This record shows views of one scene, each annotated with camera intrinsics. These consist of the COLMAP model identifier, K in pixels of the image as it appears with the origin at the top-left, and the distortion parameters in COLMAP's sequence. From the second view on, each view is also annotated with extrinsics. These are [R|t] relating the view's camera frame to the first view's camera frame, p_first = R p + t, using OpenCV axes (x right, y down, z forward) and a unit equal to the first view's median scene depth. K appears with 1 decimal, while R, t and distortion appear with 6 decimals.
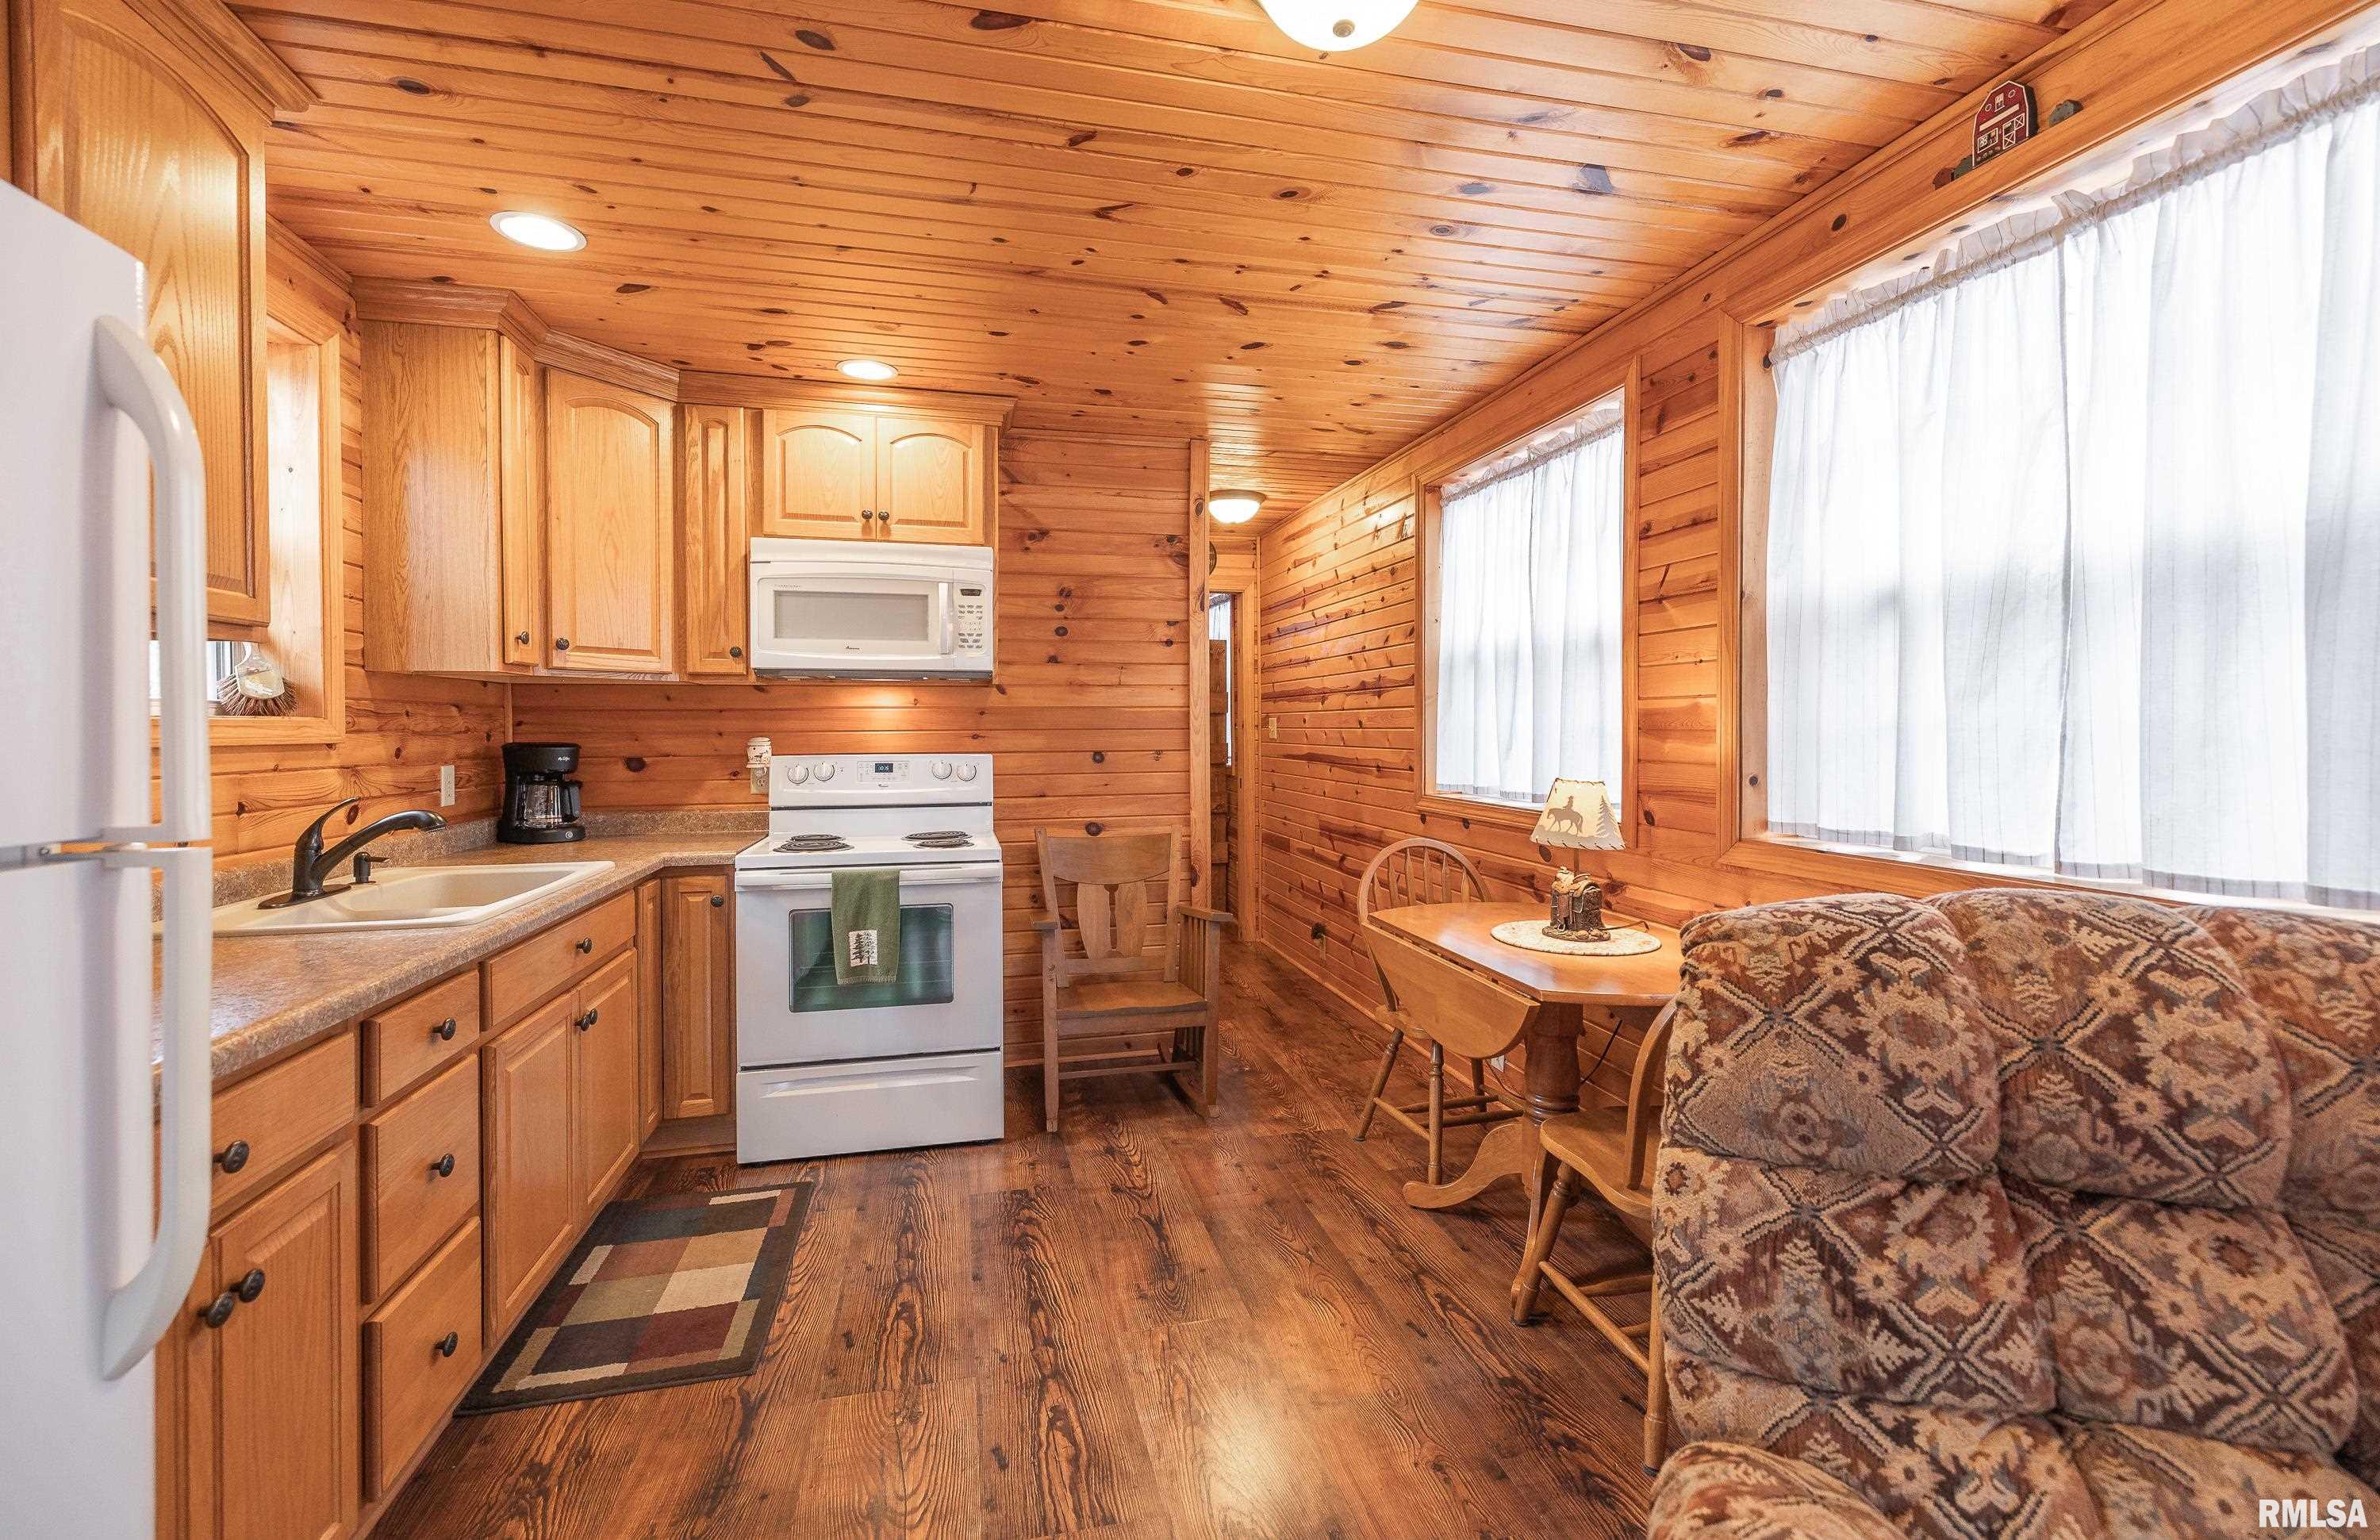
lens RADIAL K [[999.1, 0, 1182.9], [0, 999.1, 738.2], [0, 0, 1]] dist [0.002933, 0.000240]
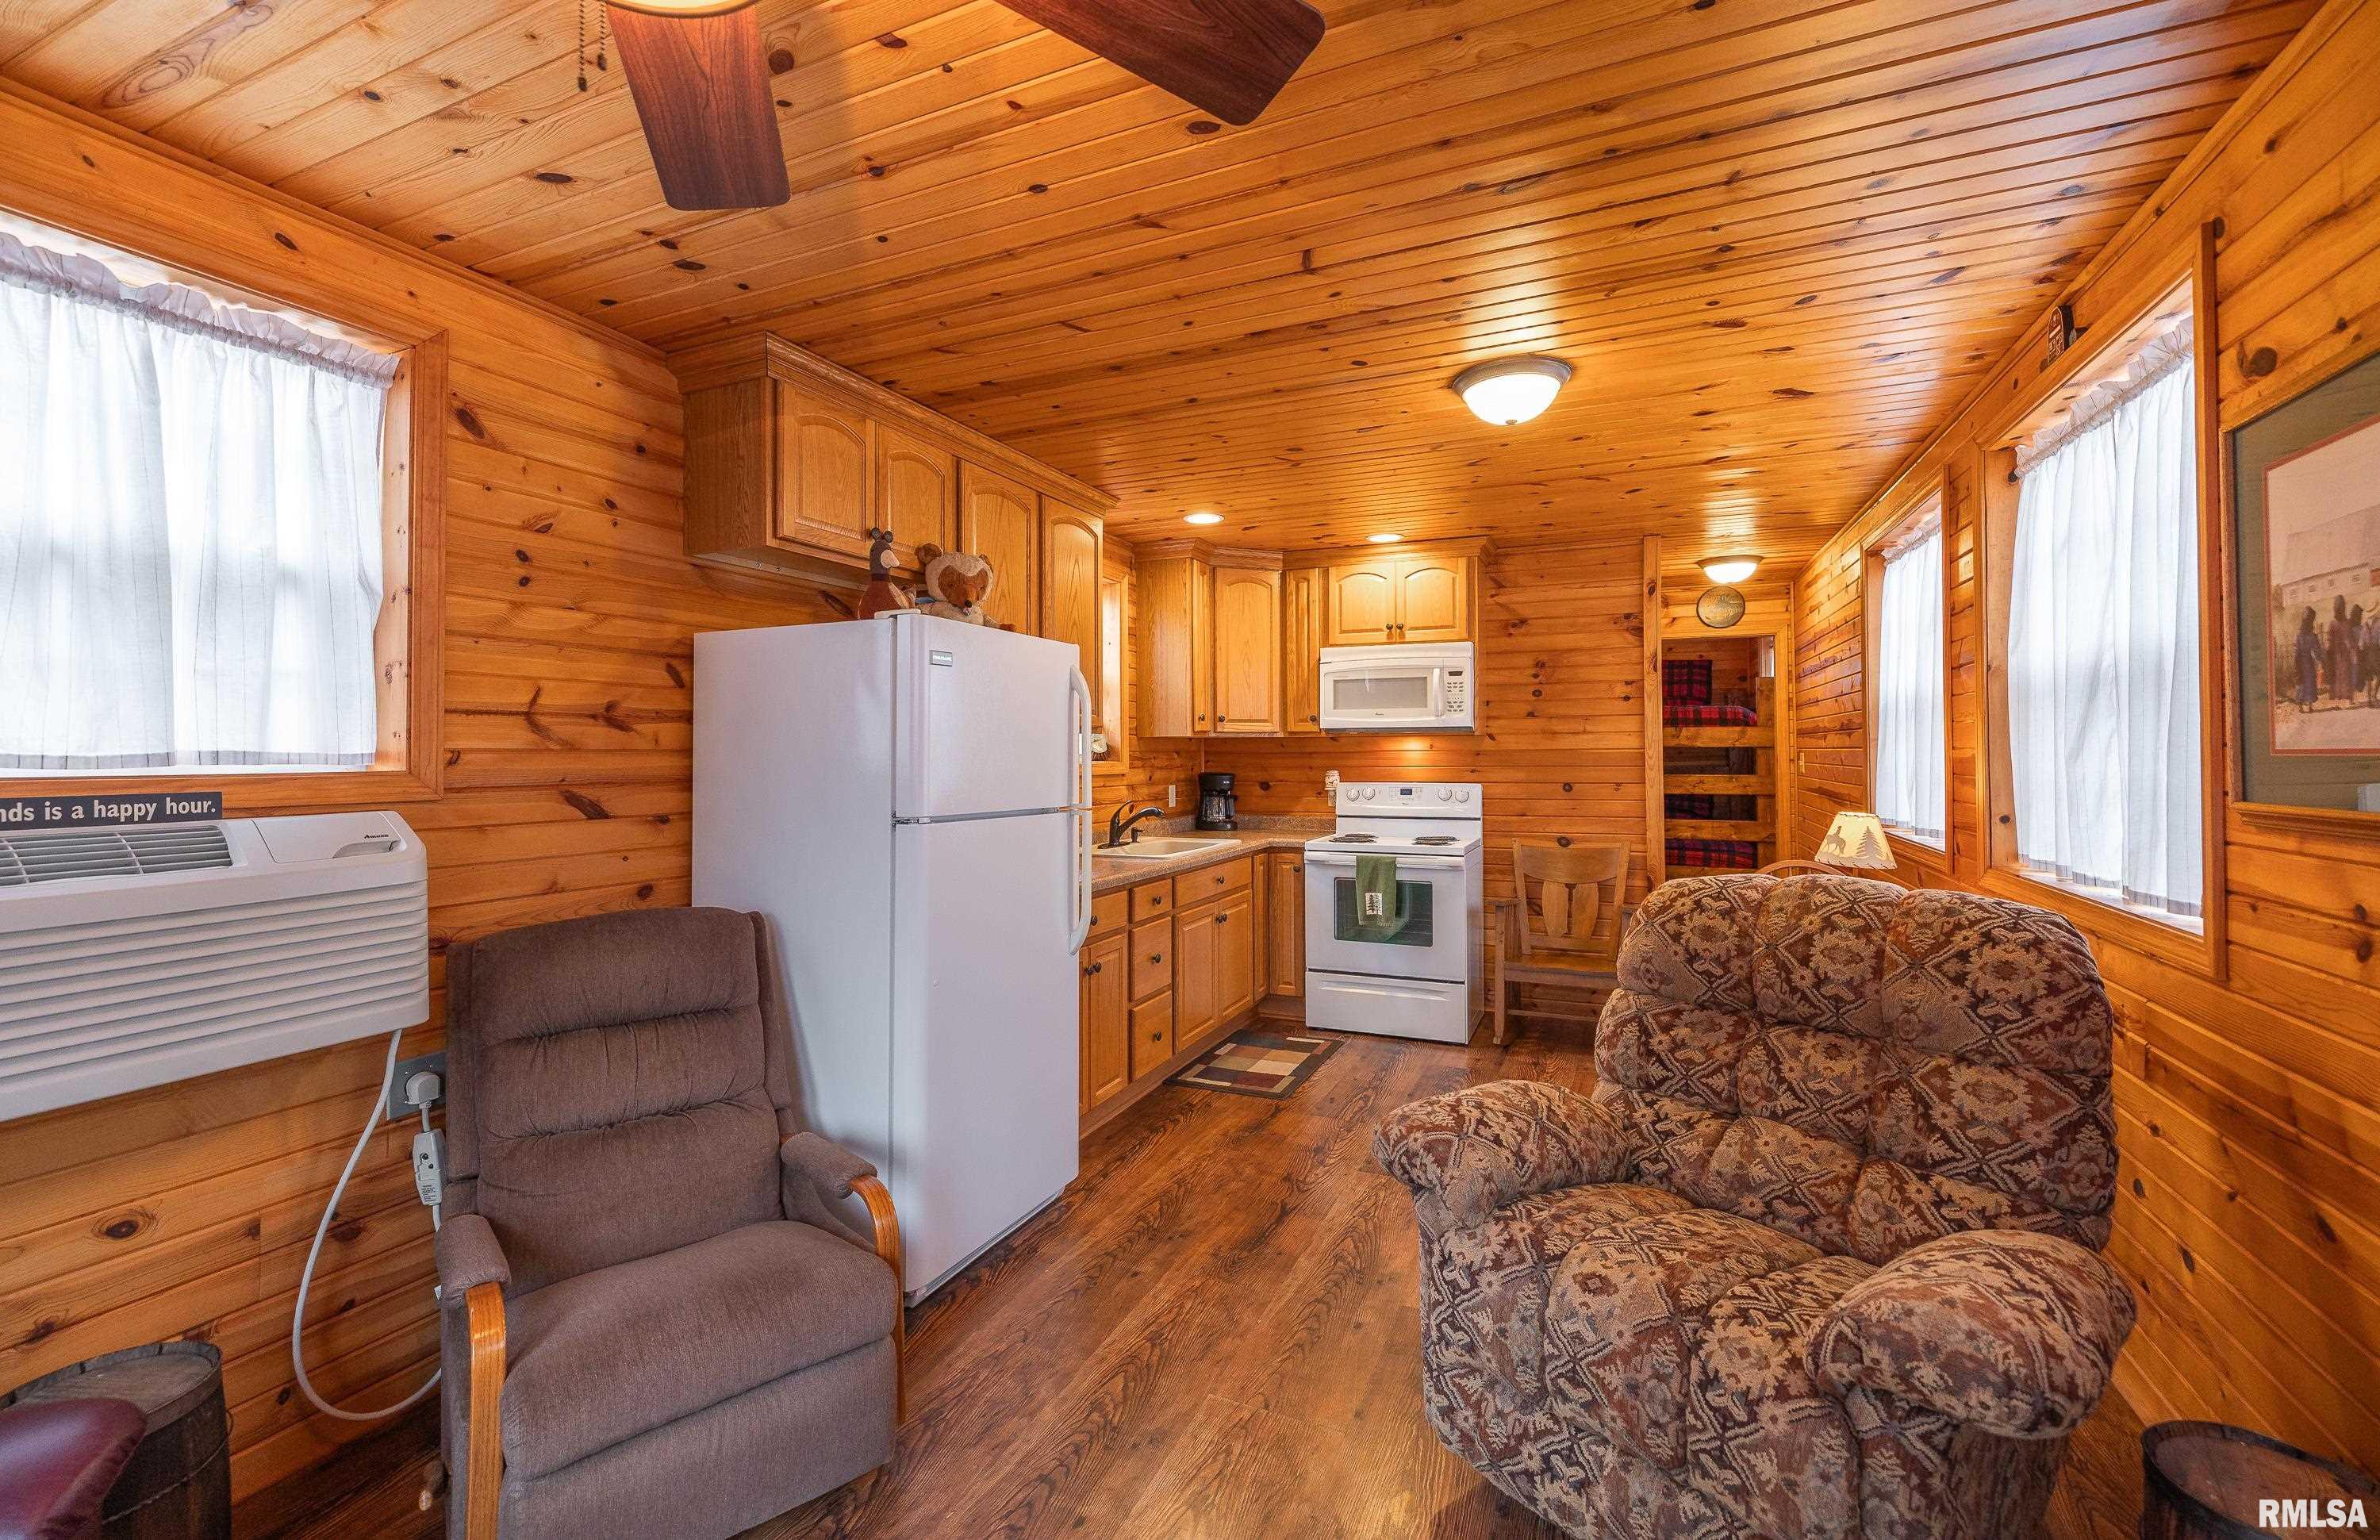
lens RADIAL K [[999.1, 0, 1182.9], [0, 999.1, 738.2], [0, 0, 1]] dist [0.002933, 0.000240]
pose [[0.793646, -0.009594, -0.608305, 0.427995], [-0.004023, 0.999771, -0.021017, -0.021919], [0.608367, 0.019127, 0.793425, -0.480307]]
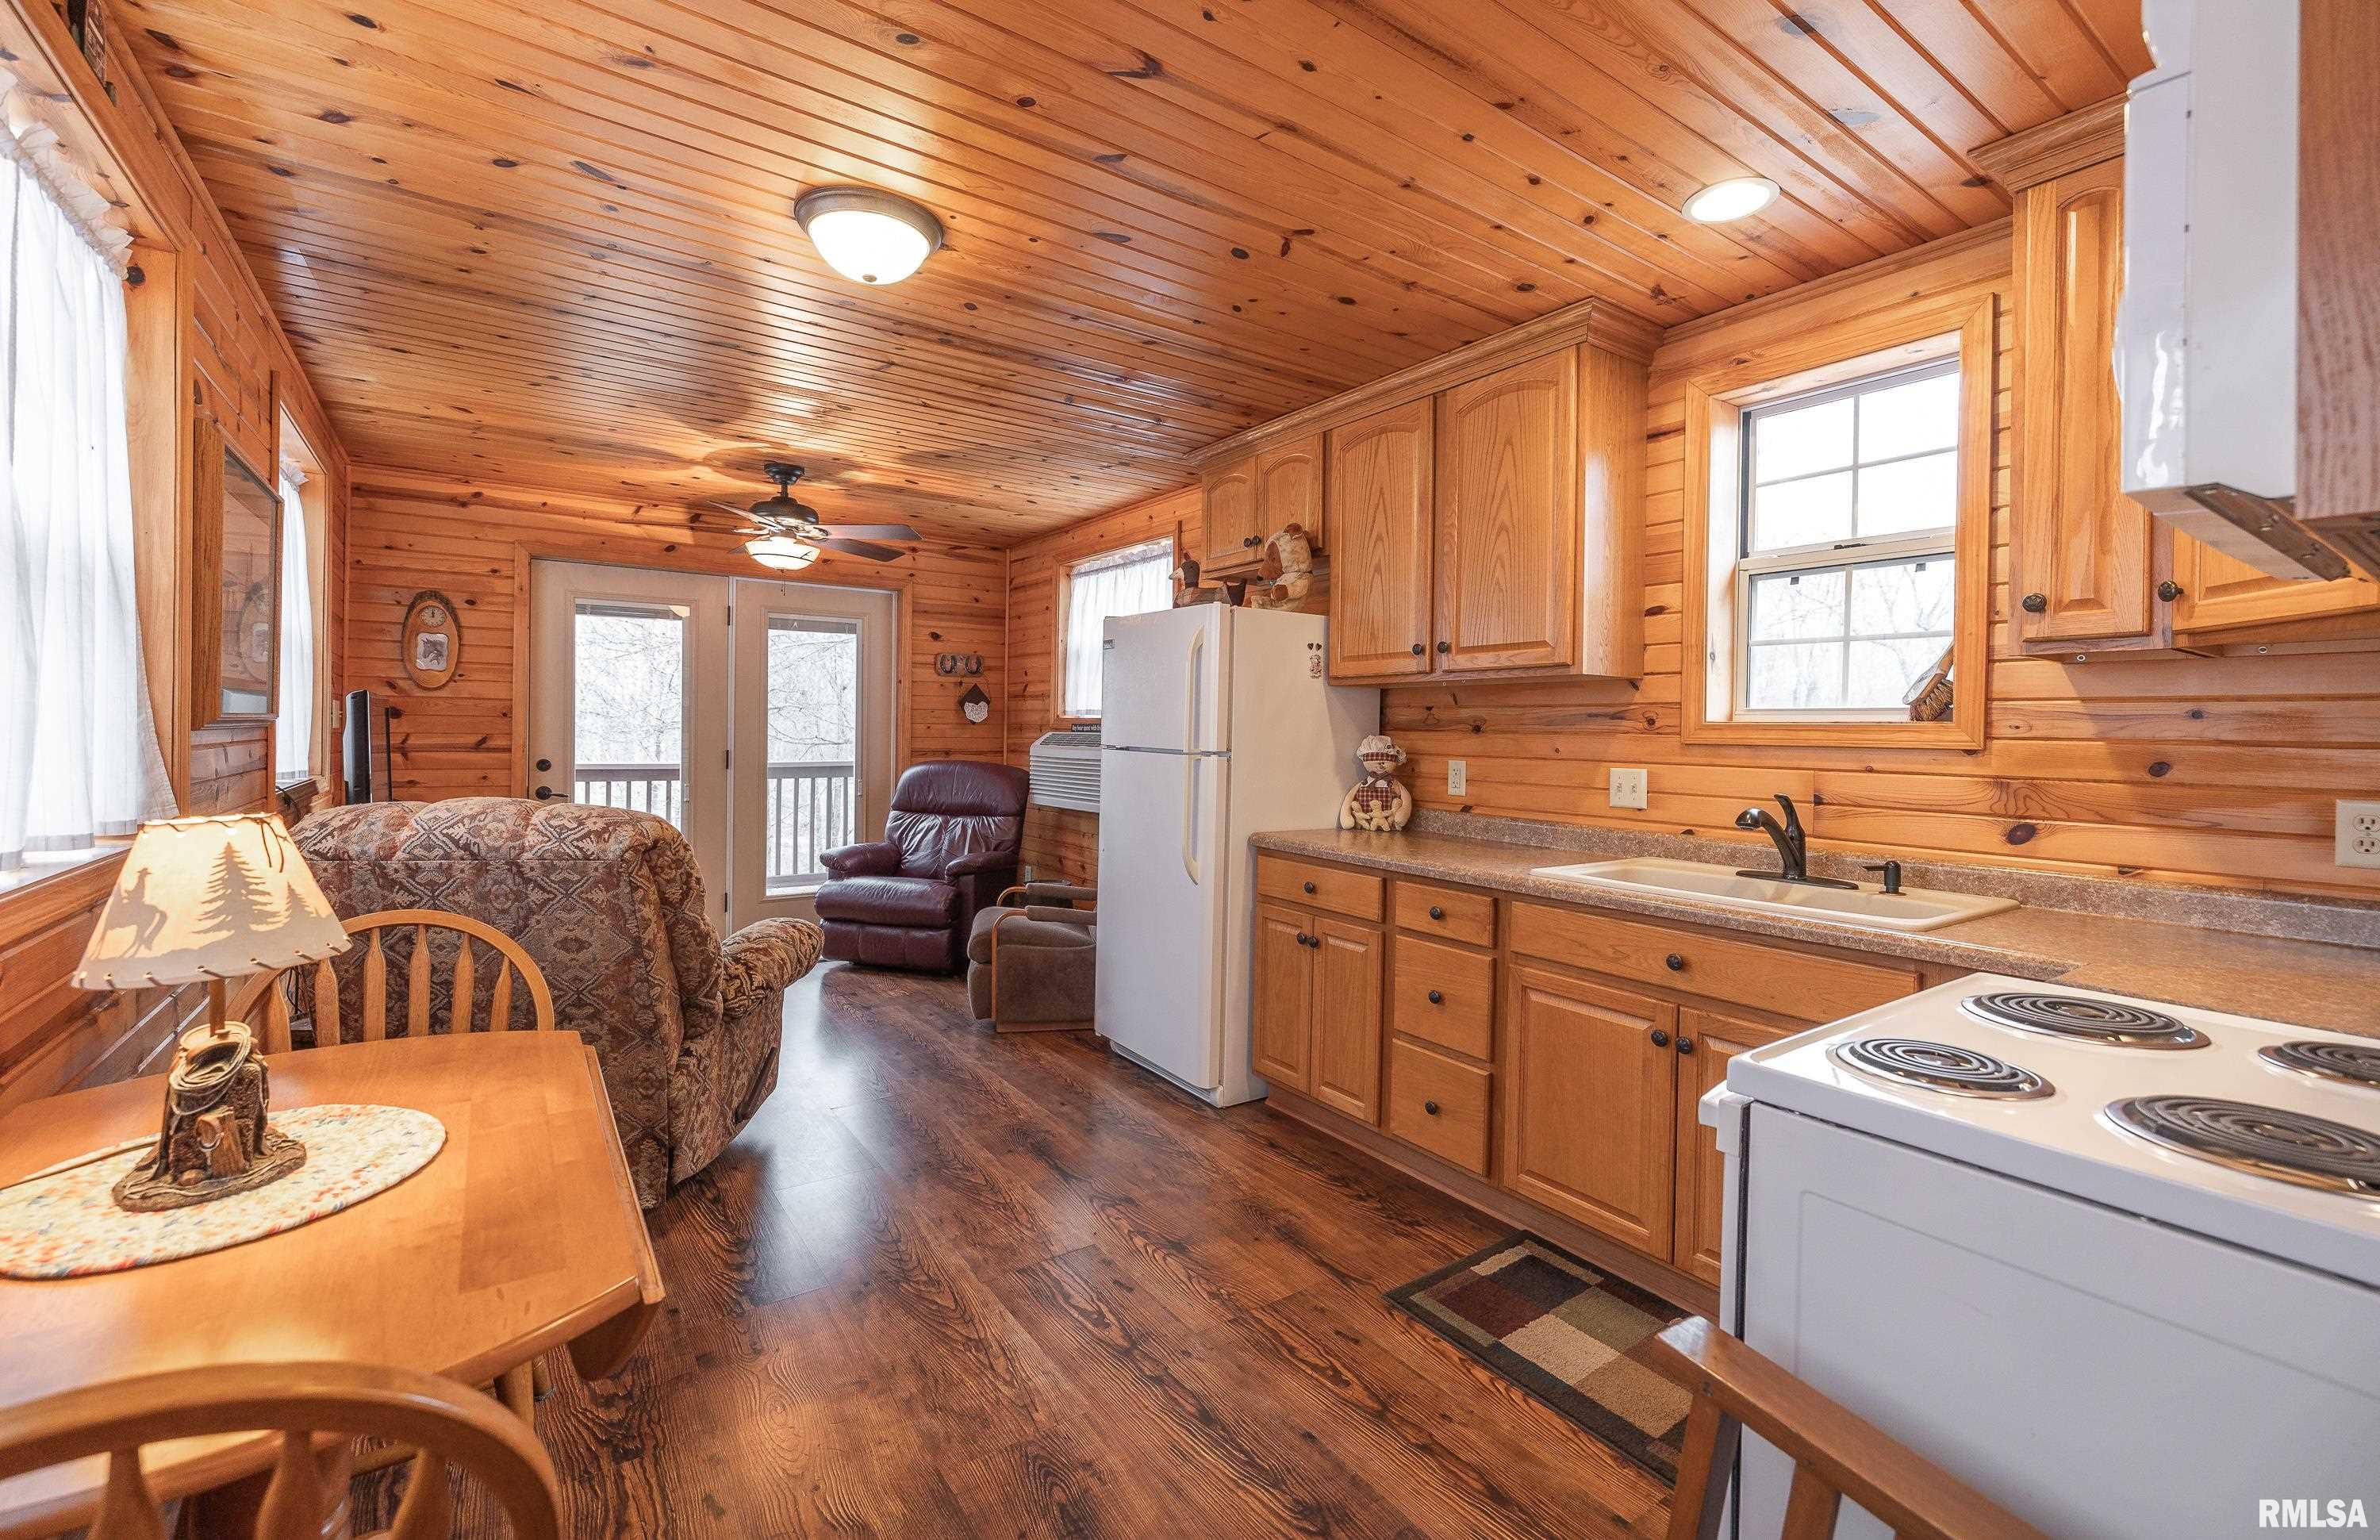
lens RADIAL K [[999.1, 0, 1182.9], [0, 999.1, 738.2], [0, 0, 1]] dist [0.002933, 0.000240]
pose [[-0.928924, -0.008779, -0.370166, 0.142975], [-0.017314, 0.999655, 0.019741, -0.010101], [0.369865, 0.024747, -0.928756, 1.368881]]
